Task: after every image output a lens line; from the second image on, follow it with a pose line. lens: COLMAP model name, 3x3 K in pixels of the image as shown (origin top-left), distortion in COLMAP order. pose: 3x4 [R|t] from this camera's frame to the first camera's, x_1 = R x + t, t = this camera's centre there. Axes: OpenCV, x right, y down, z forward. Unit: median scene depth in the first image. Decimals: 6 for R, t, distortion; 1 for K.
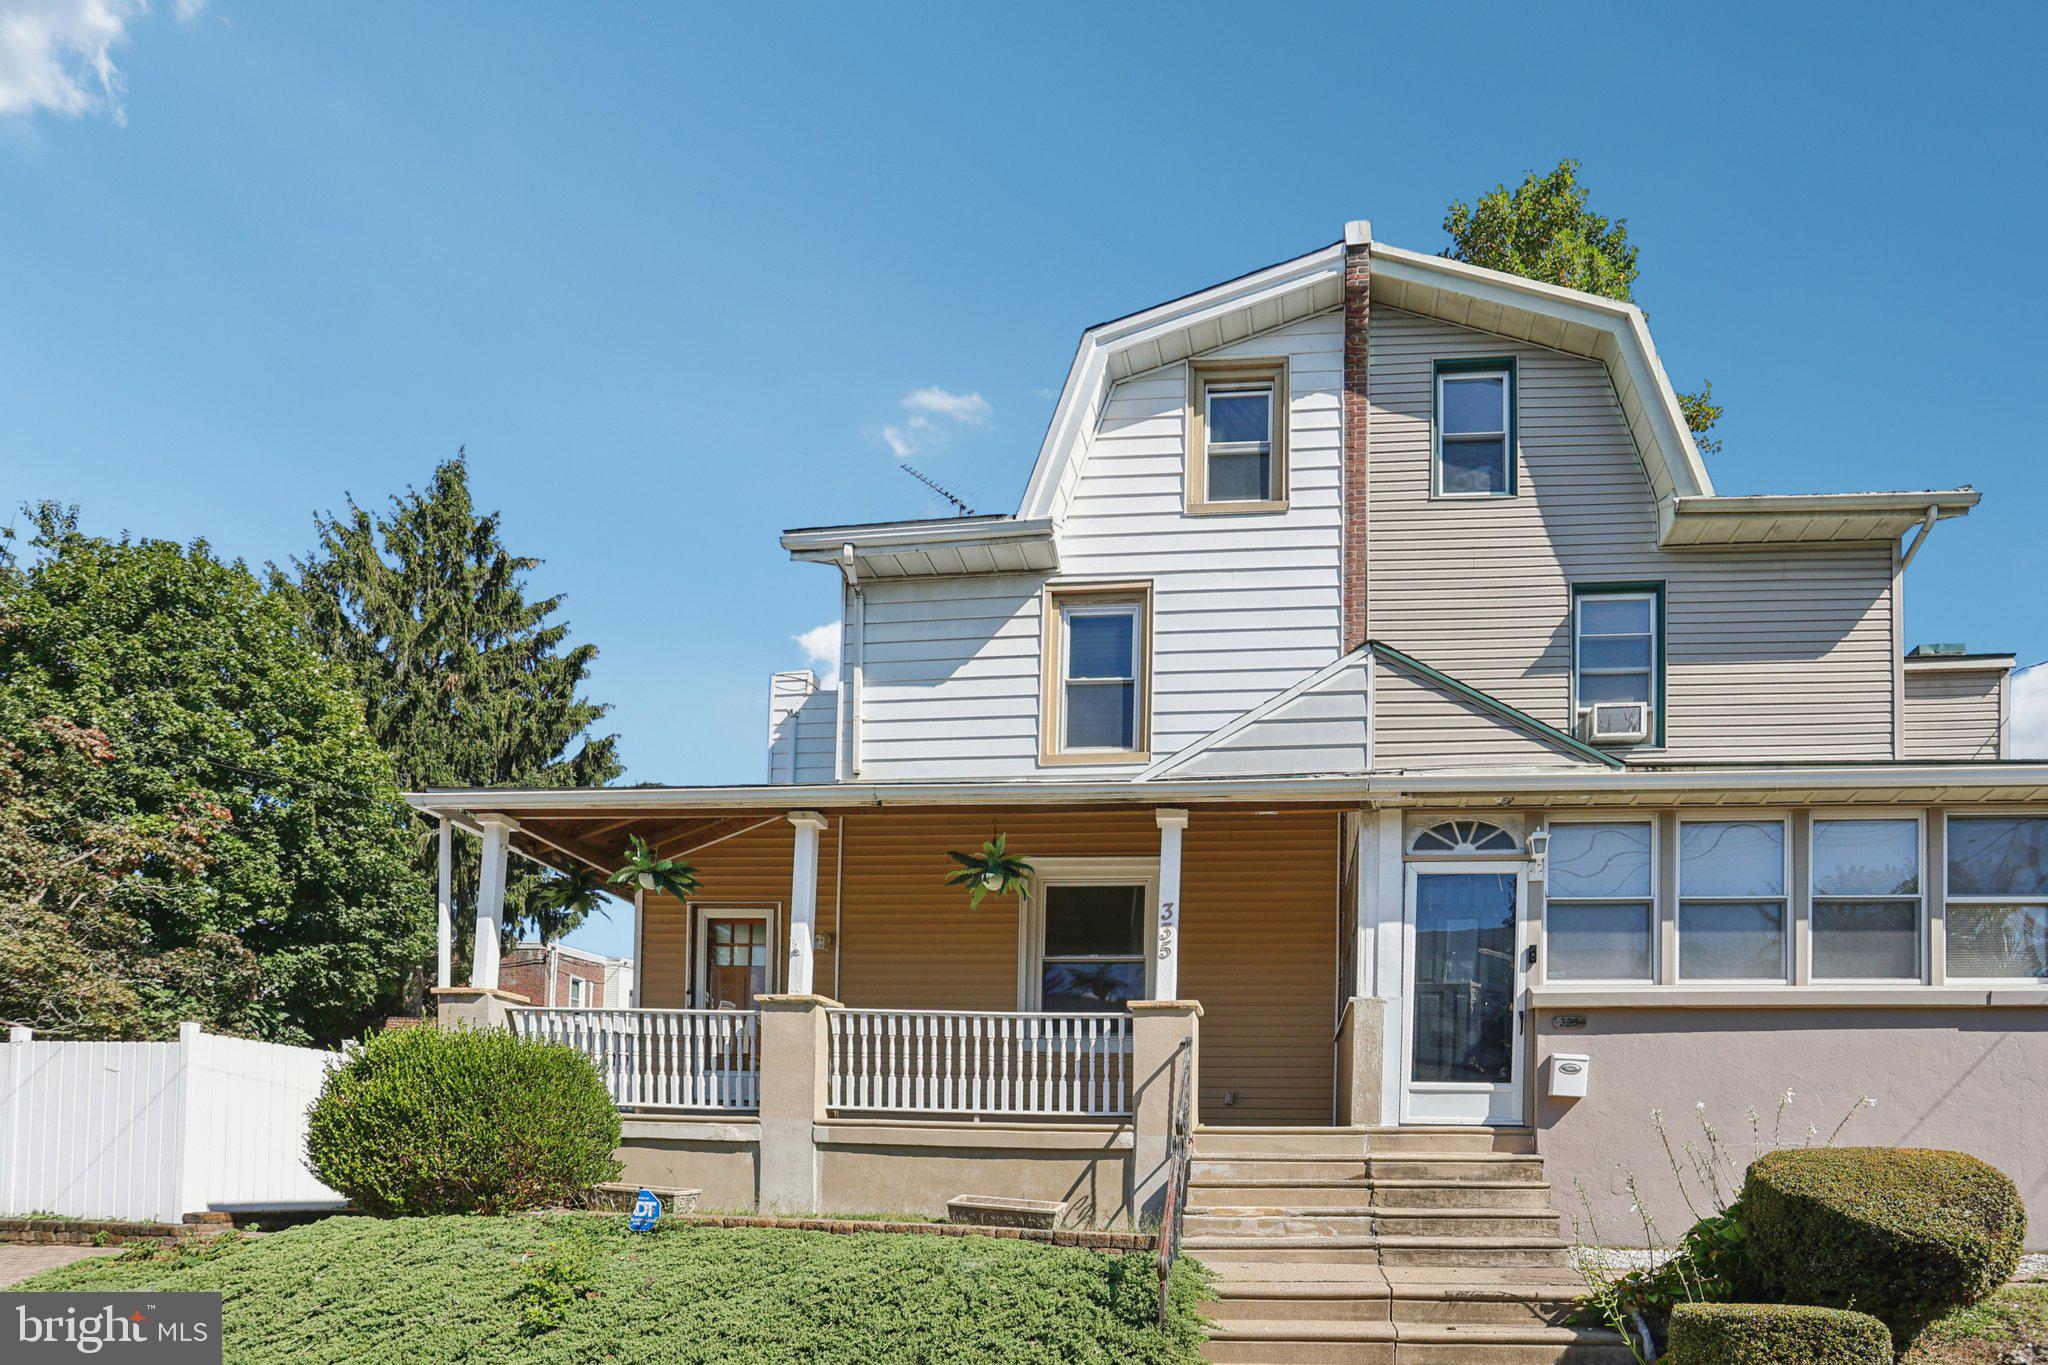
lens RADIAL K [[1052.8, 0, 989.2], [0, 1052.8, 659.0], [0, 0, 1]] dist [-0.068311, 0.025223]
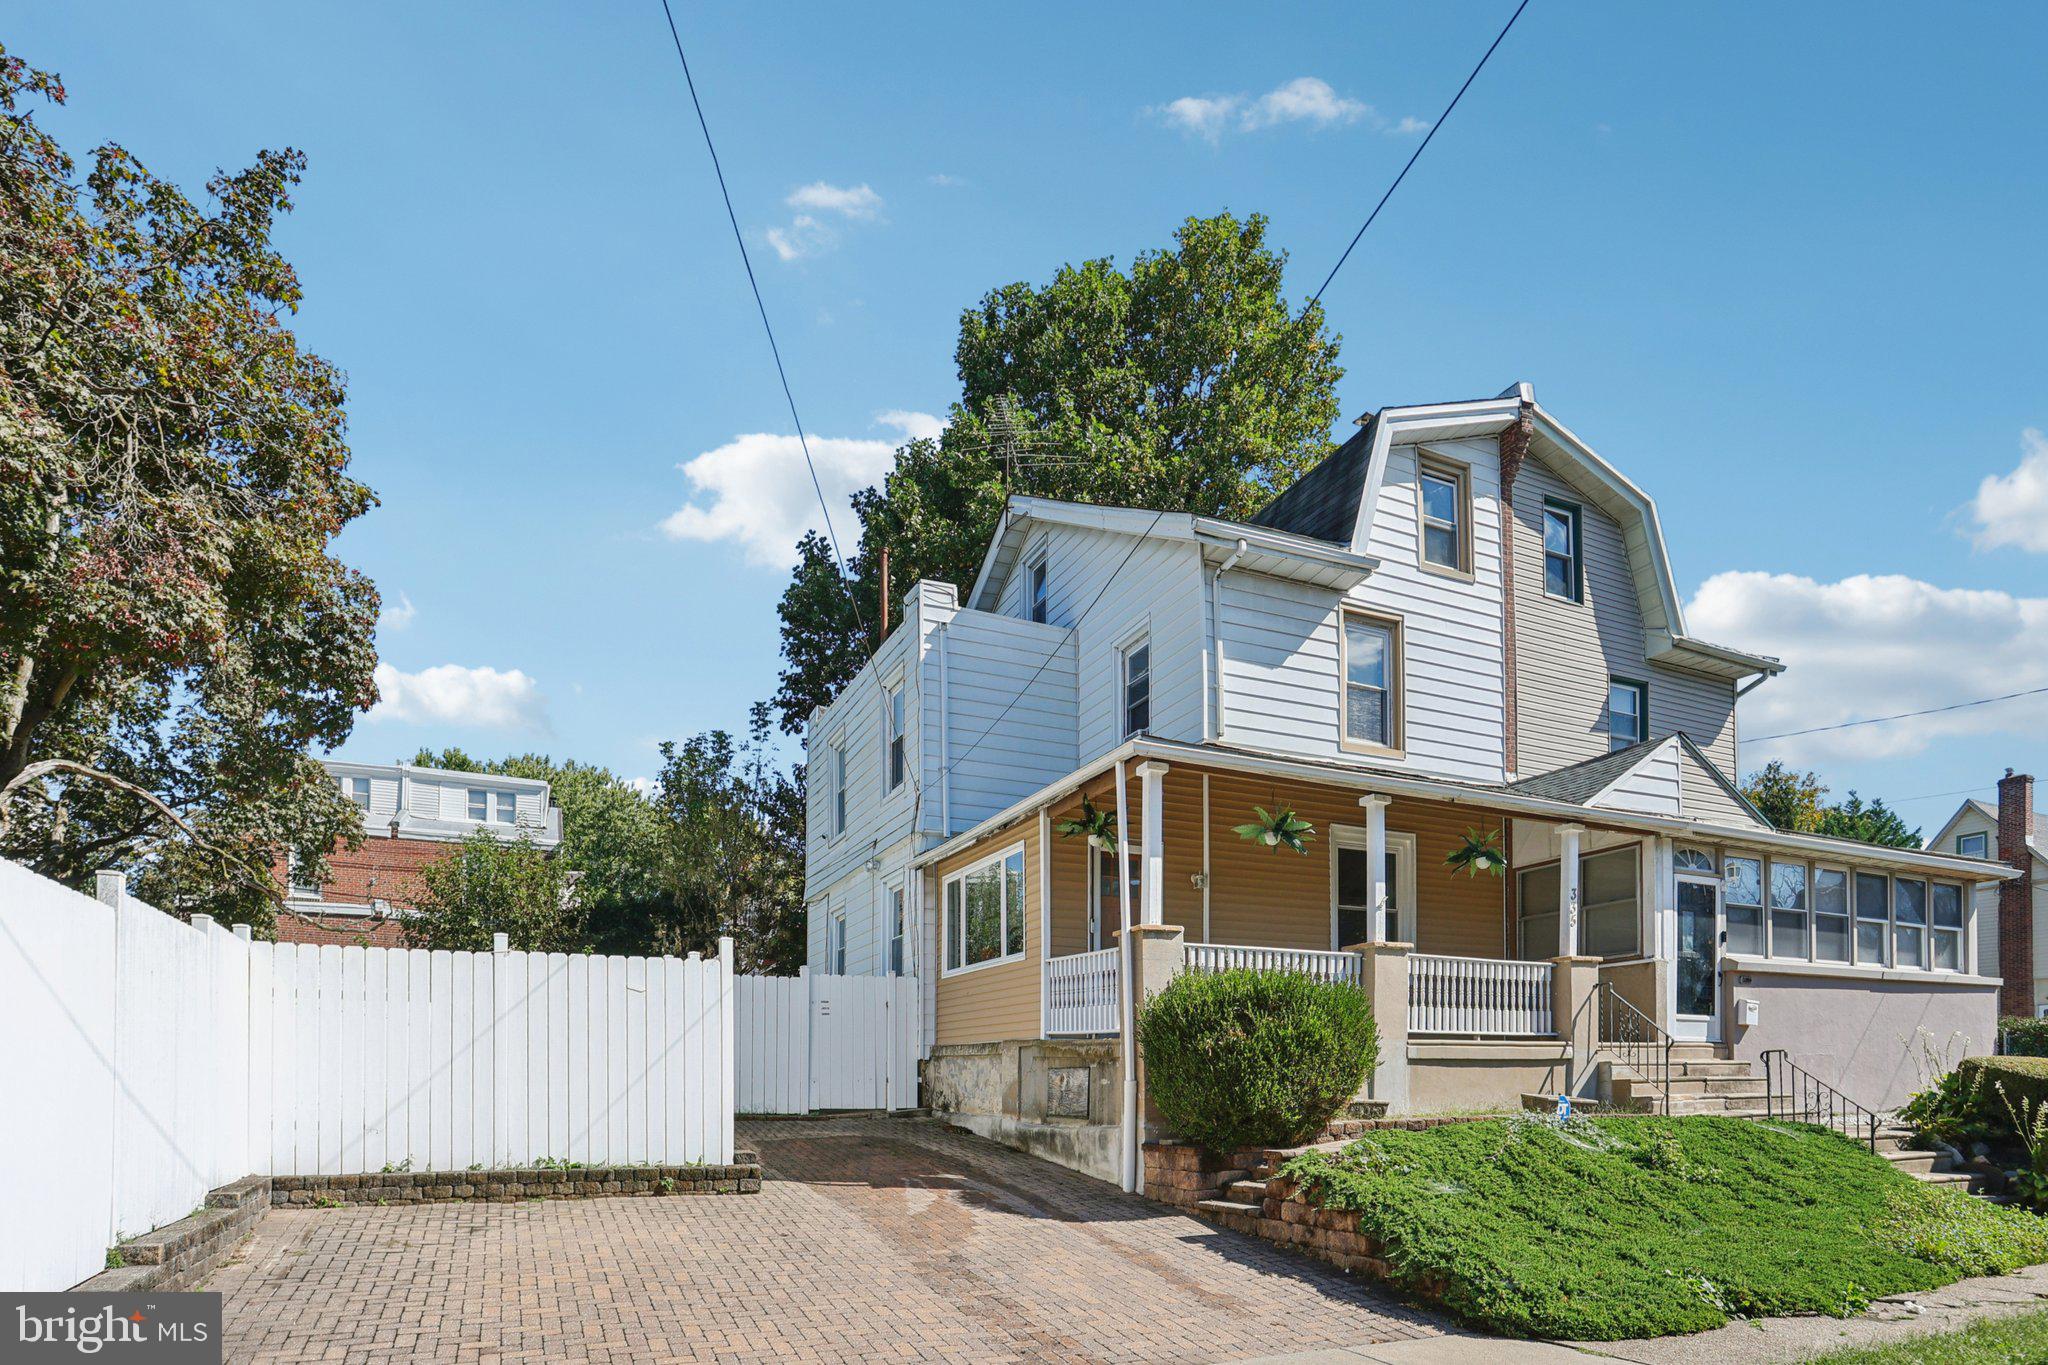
lens RADIAL K [[1116.7, 0, 1024.1], [0, 1116.7, 495.9], [0, 0, 1]] dist [-0.018742, -0.000844]
pose [[0.833936, 0.237428, 0.498176, -1.027844], [-0.226921, 0.970402, -0.082627, 0.001558], [-0.503048, -0.044141, 0.863130, 0.047301]]
